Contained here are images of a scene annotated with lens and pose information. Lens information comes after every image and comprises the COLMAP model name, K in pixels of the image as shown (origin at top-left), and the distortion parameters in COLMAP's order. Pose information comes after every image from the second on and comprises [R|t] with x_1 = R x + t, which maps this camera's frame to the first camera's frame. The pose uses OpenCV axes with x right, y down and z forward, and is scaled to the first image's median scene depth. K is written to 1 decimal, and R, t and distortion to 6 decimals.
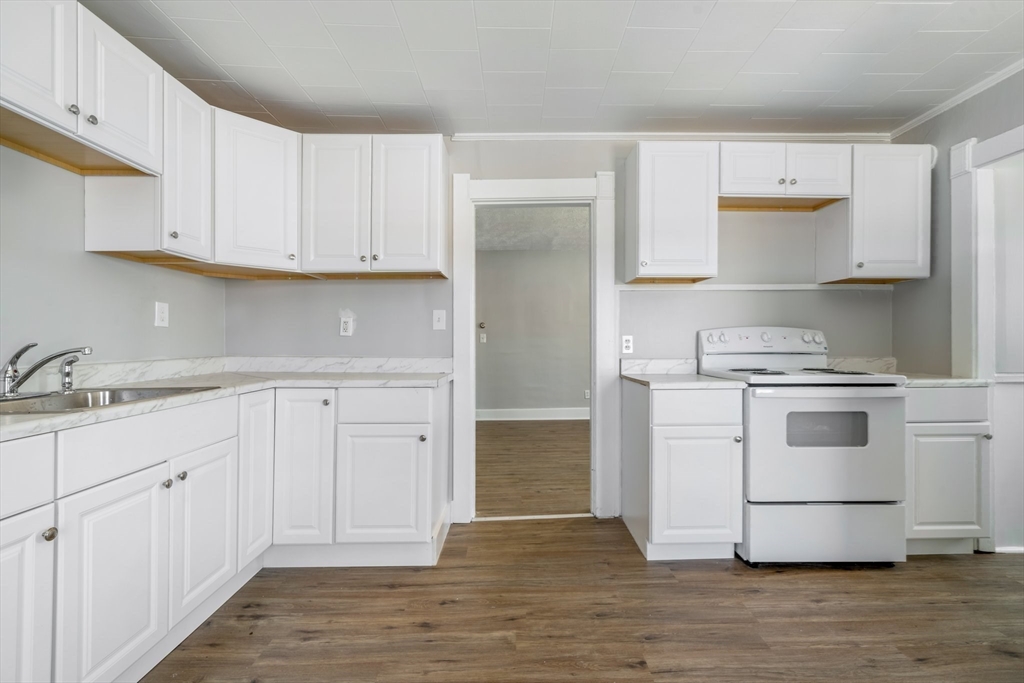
lens RADIAL K [[456.4, 0, 531.9], [0, 456.4, 338.1], [0, 0, 1]] dist [-0.001015, 0.000846]
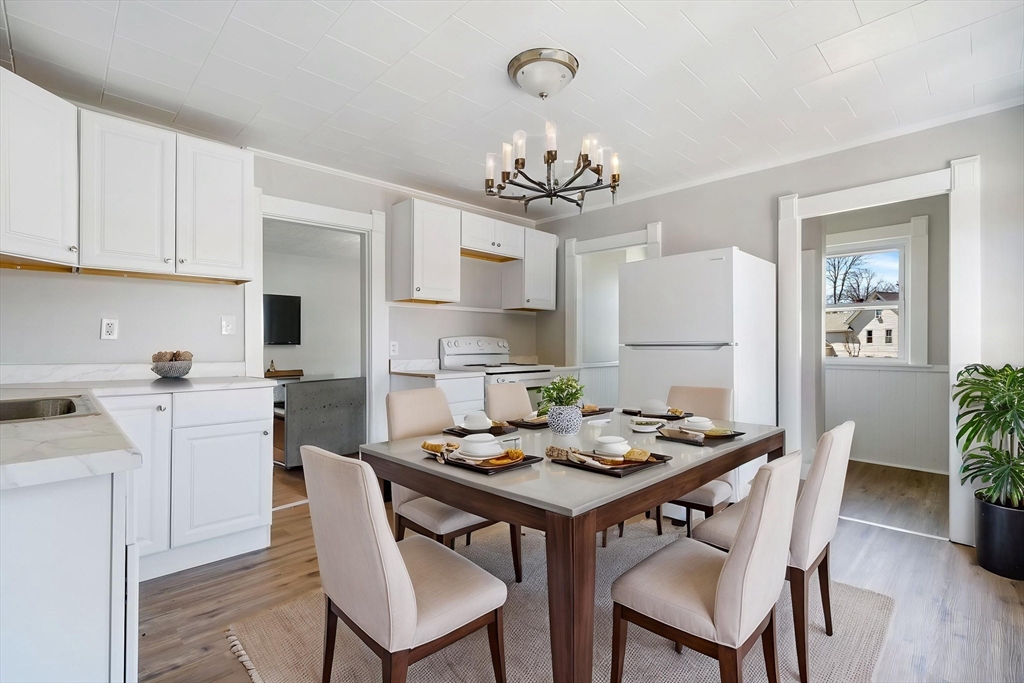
lens RADIAL K [[458.0, 0, 510.6], [0, 458.0, 342.3], [0, 0, 1]] dist [0.001749, 0.000302]
pose [[0.736462, 0.006221, 0.676450, -0.460160], [-0.008958, 0.999960, 0.000556, -0.007597], [-0.676420, -0.006469, 0.736488, -0.194052]]
